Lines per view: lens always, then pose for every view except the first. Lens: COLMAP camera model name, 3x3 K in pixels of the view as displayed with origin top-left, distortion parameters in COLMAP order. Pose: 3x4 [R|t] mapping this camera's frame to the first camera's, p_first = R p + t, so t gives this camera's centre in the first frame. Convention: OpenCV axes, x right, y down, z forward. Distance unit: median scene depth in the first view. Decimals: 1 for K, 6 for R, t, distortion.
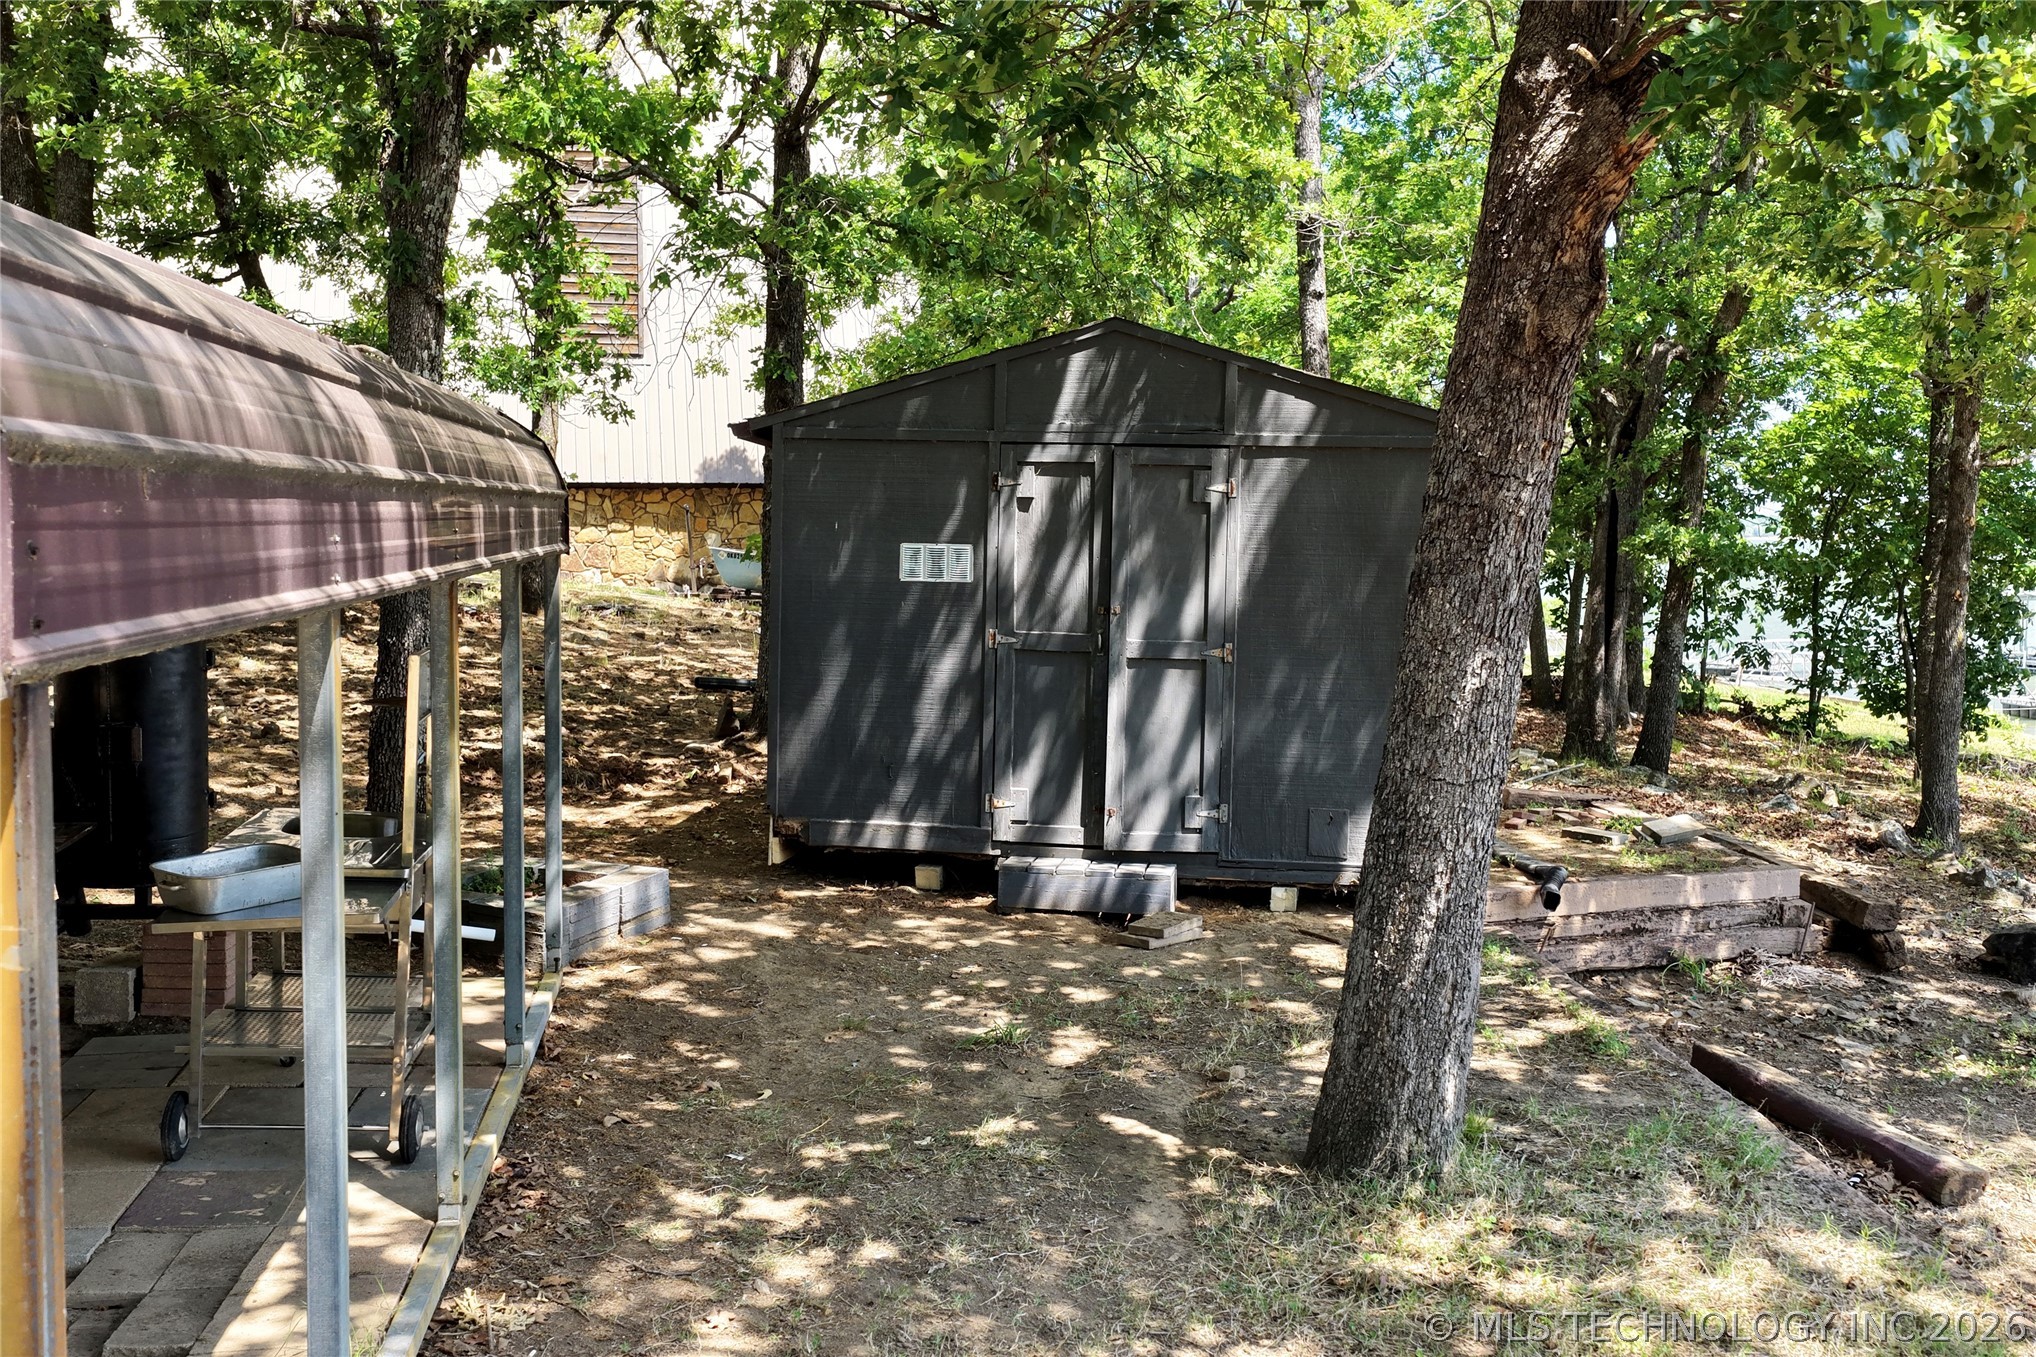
lens RADIAL K [[1660.4, 0, 1019.3], [0, 1660.4, 672.4], [0, 0, 1]] dist [-0.011009, 0.028397]
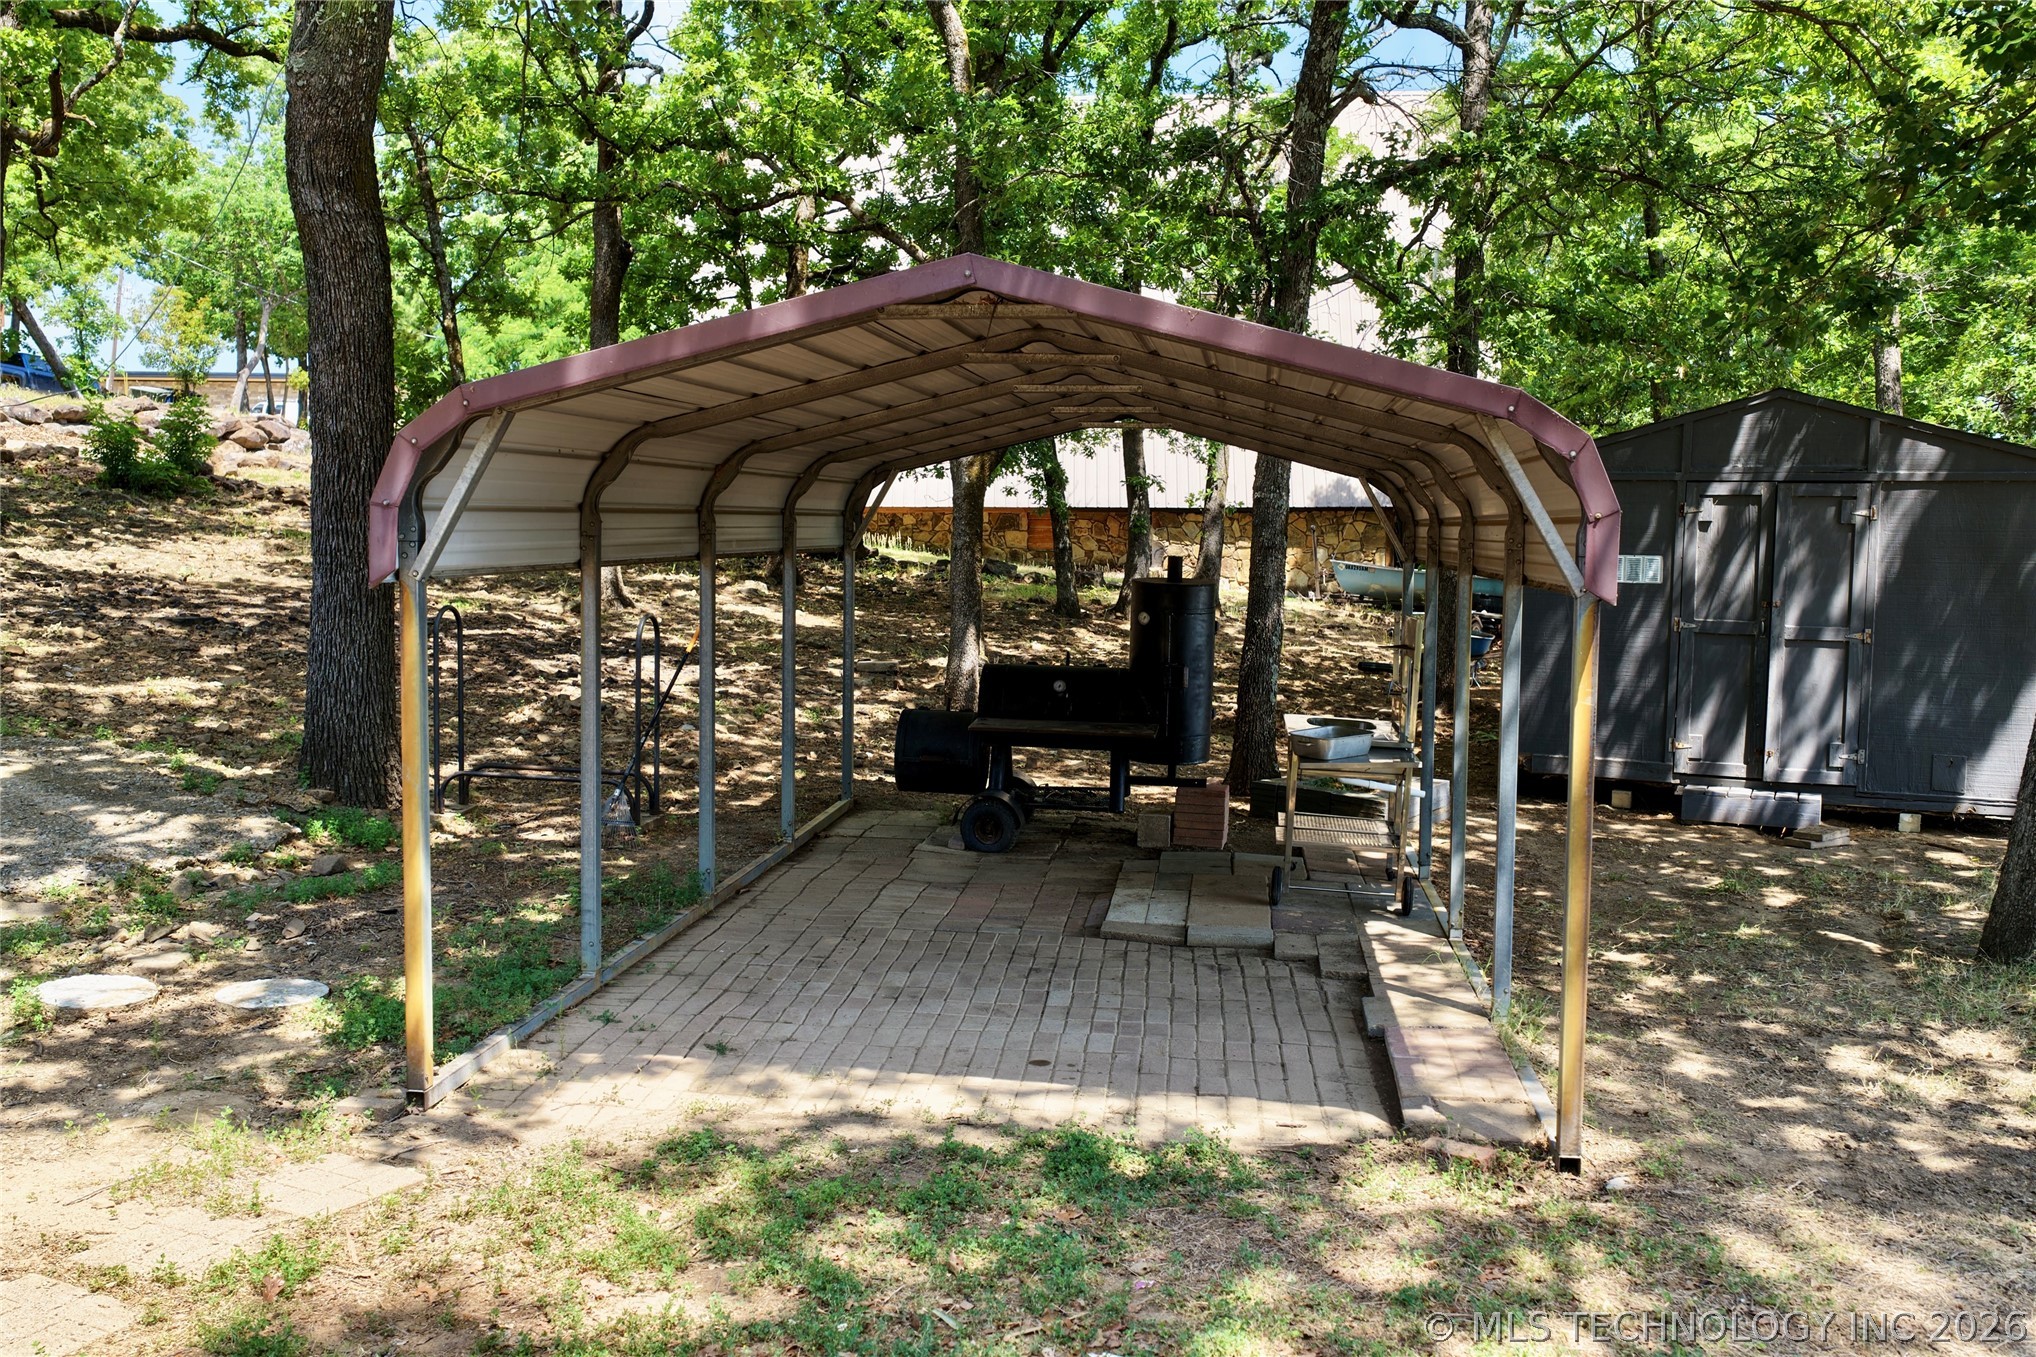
lens RADIAL K [[1660.4, 0, 1013.3], [0, 1660.4, 679.9], [0, 0, 1]] dist [-0.011009, 0.028397]
pose [[0.967163, 0.015104, -0.253707, -0.198967], [-0.016411, 0.999861, -0.003038, 0.038937], [0.253626, 0.007102, 0.967276, -0.462943]]
